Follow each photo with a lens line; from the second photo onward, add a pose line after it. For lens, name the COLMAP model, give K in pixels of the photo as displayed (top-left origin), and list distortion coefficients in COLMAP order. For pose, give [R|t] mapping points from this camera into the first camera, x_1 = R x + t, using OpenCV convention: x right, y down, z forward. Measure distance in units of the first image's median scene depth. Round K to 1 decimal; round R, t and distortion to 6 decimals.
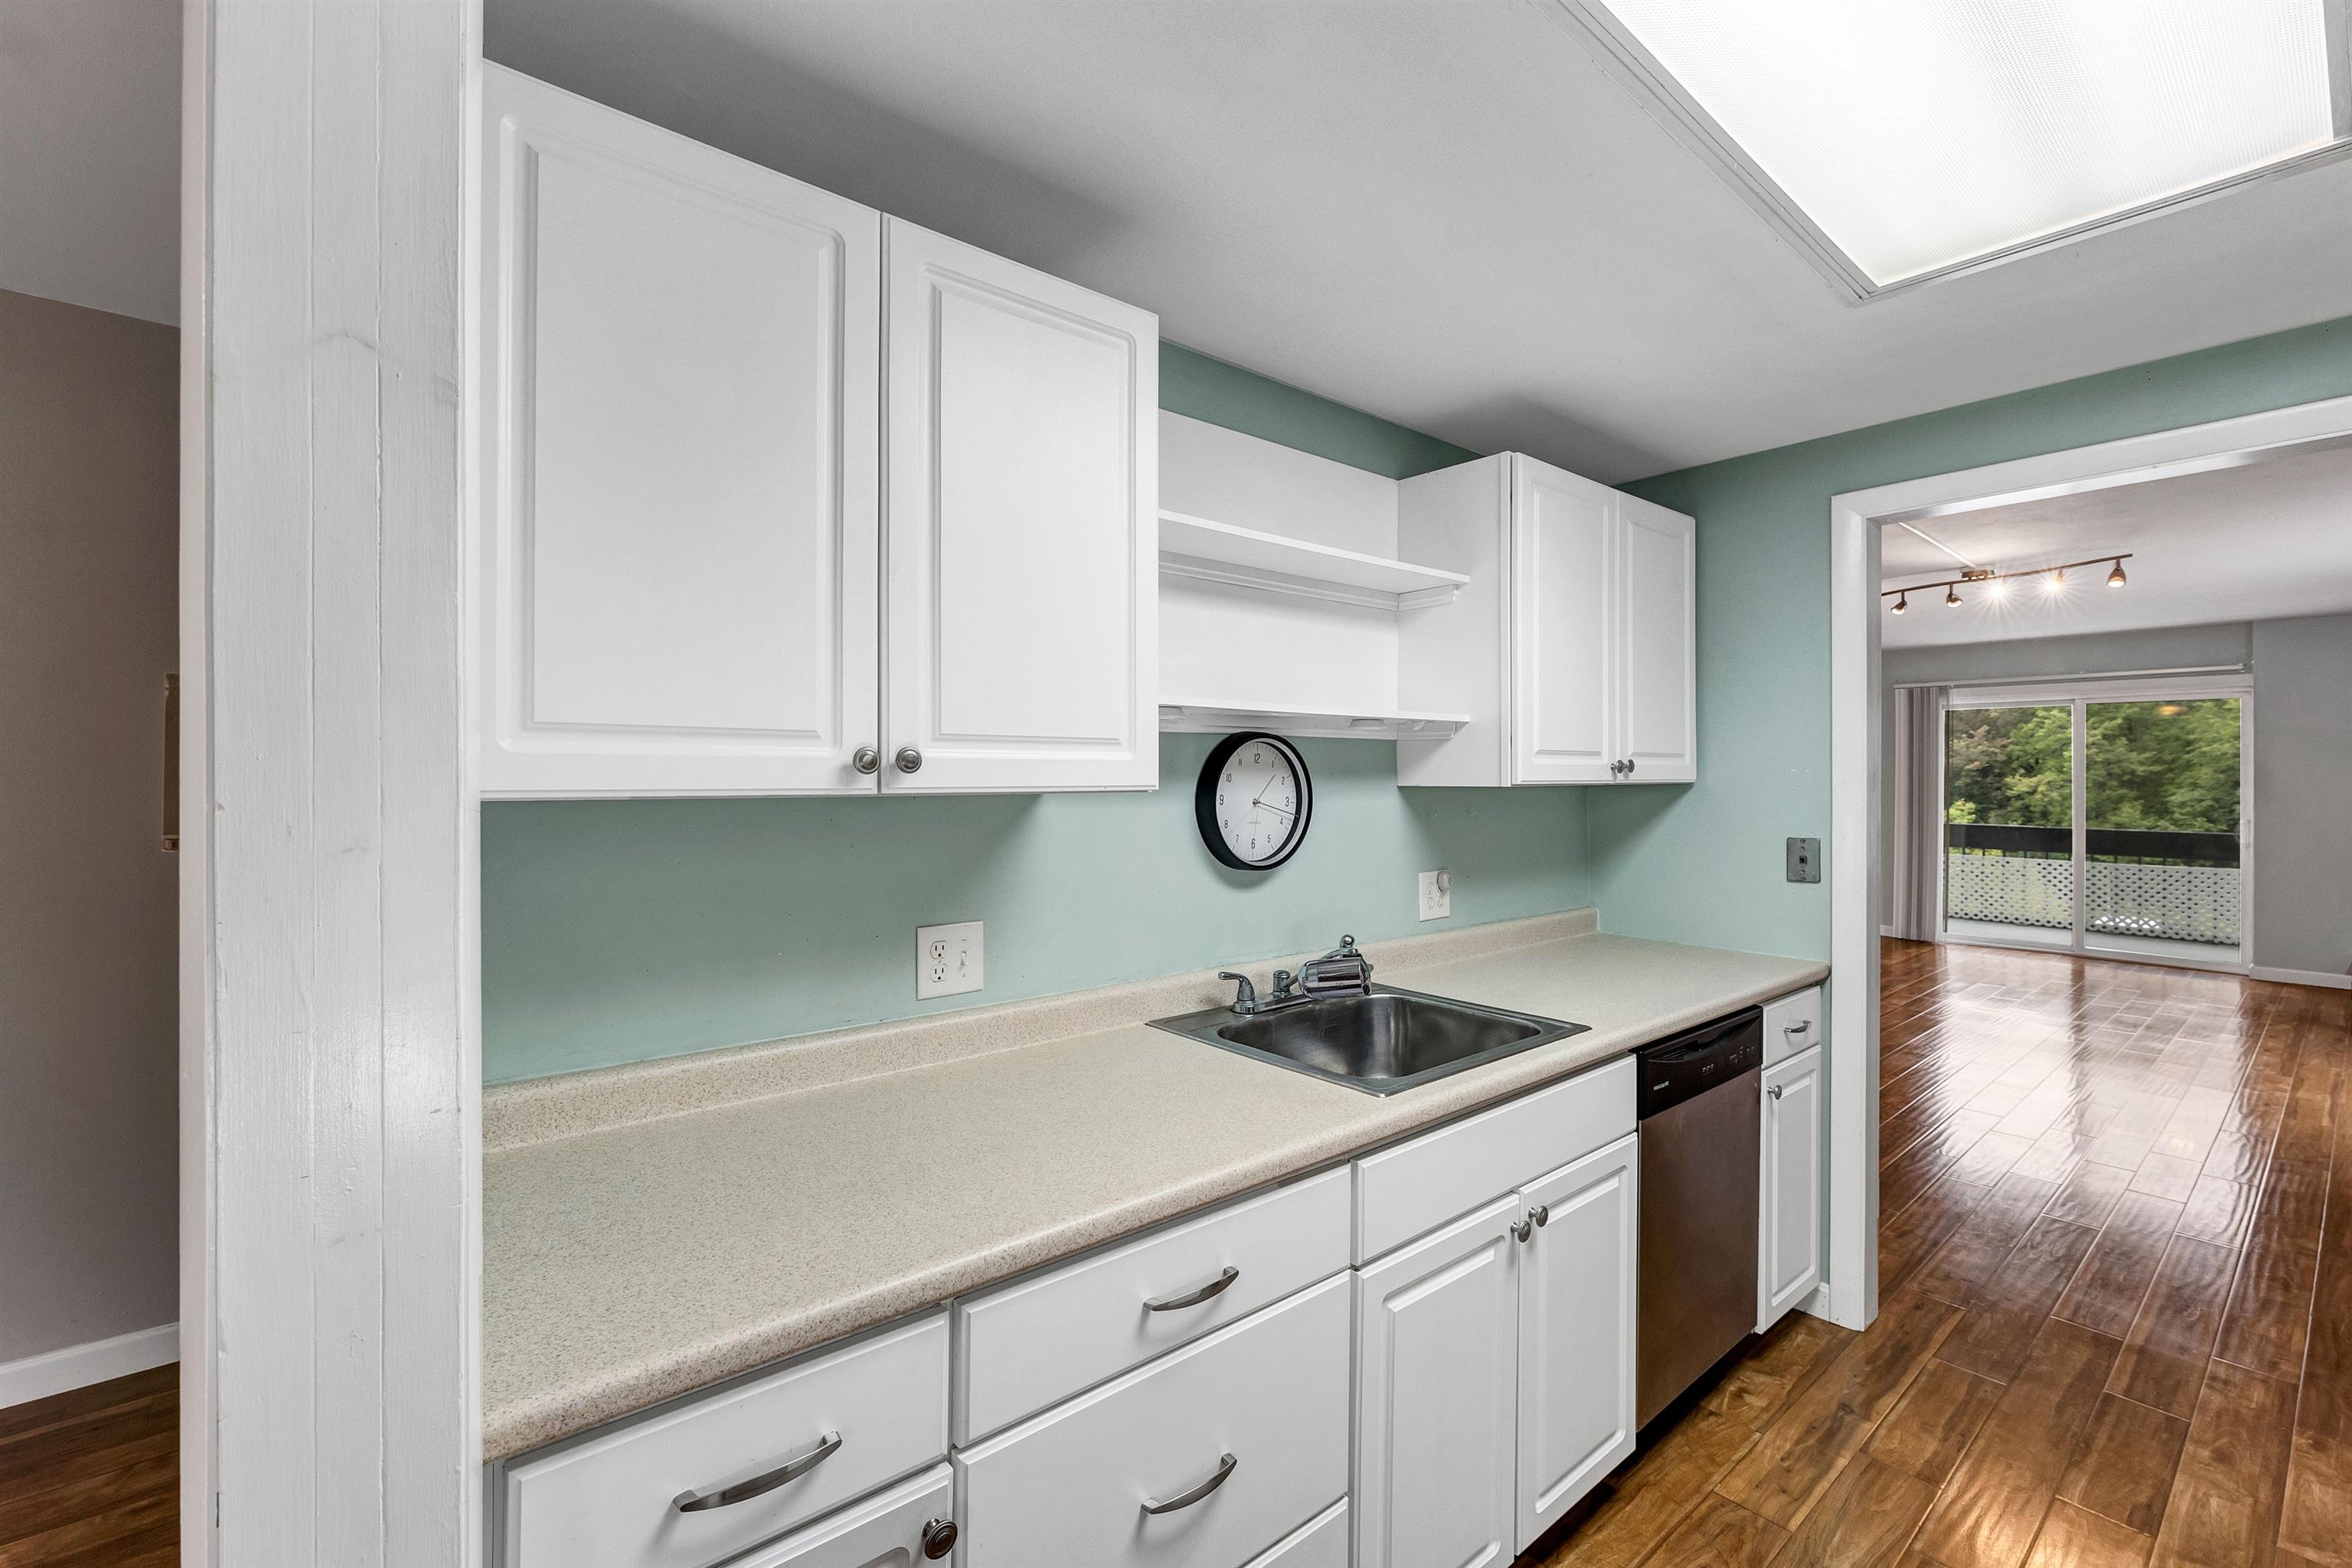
lens RADIAL K [[985.3, 0, 1157.8], [0, 985.3, 775.6], [0, 0, 1]] dist [0.004556, -0.000182]
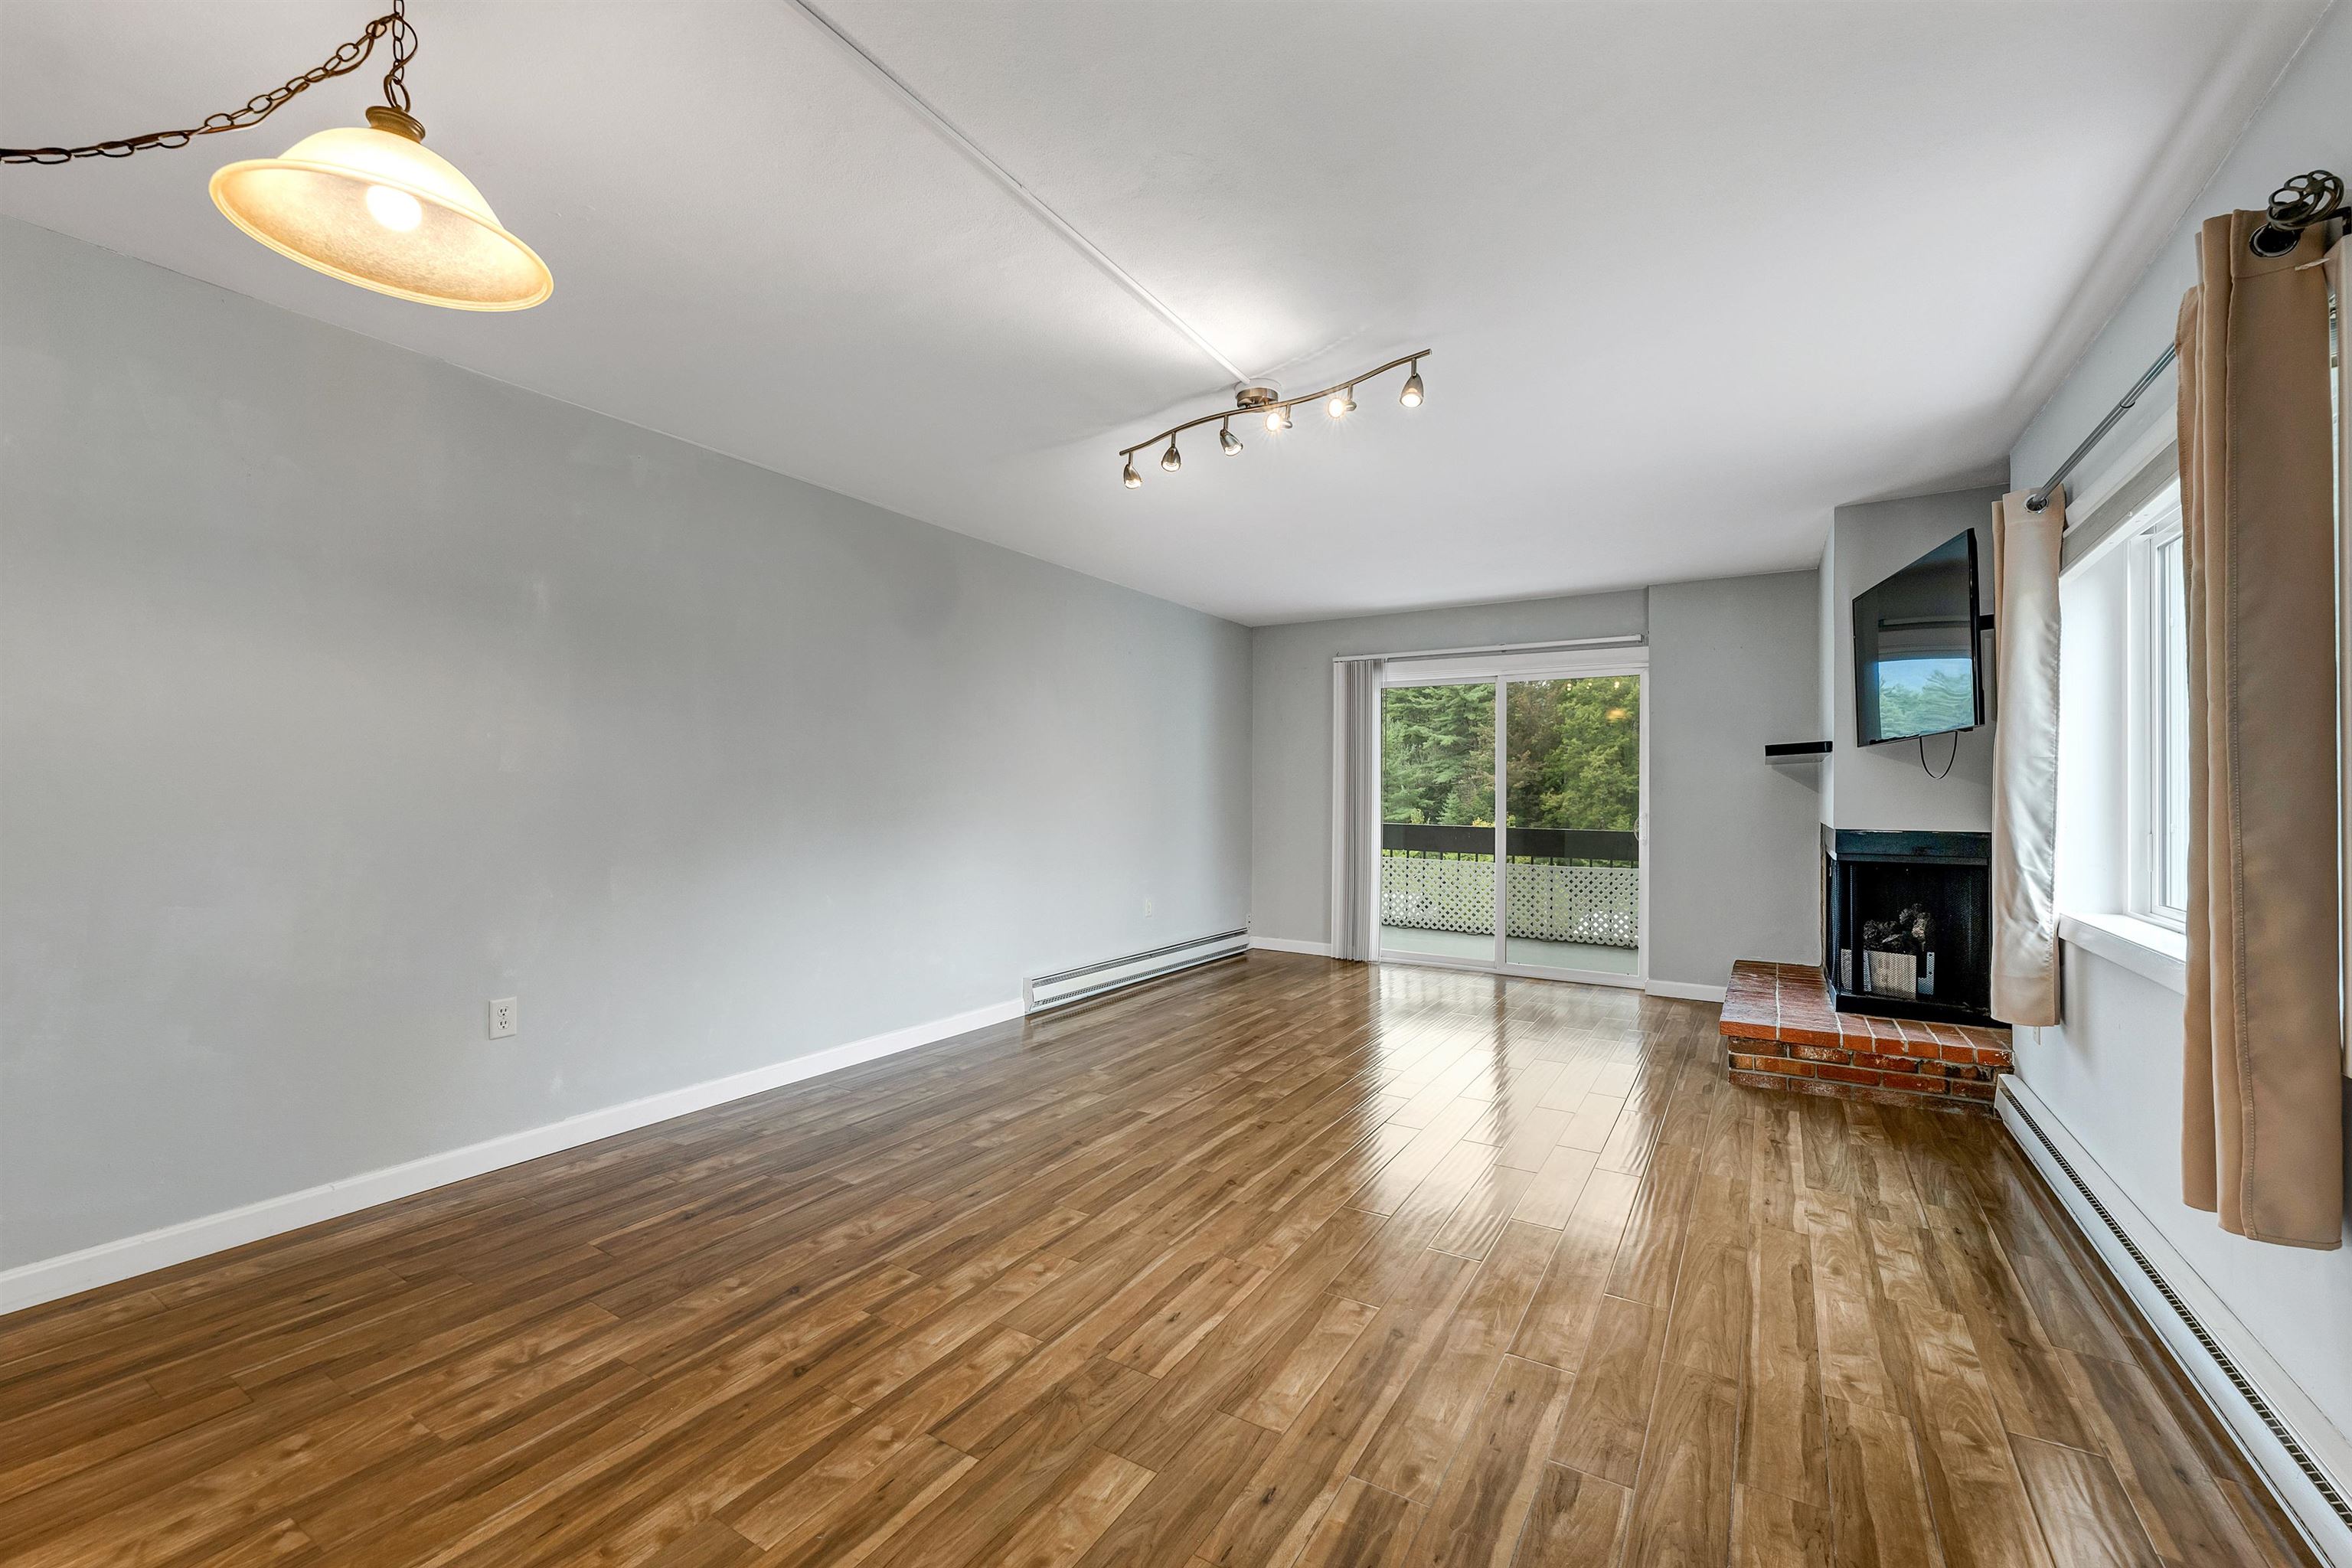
lens RADIAL K [[985.3, 0, 1149.9], [0, 985.3, 786.2], [0, 0, 1]] dist [0.004556, -0.000182]
pose [[0.947755, 0.008909, 0.318874, 1.108635], [-0.007299, 0.999954, -0.006243, 0.082974], [-0.318915, 0.003590, 0.947776, 0.850005]]
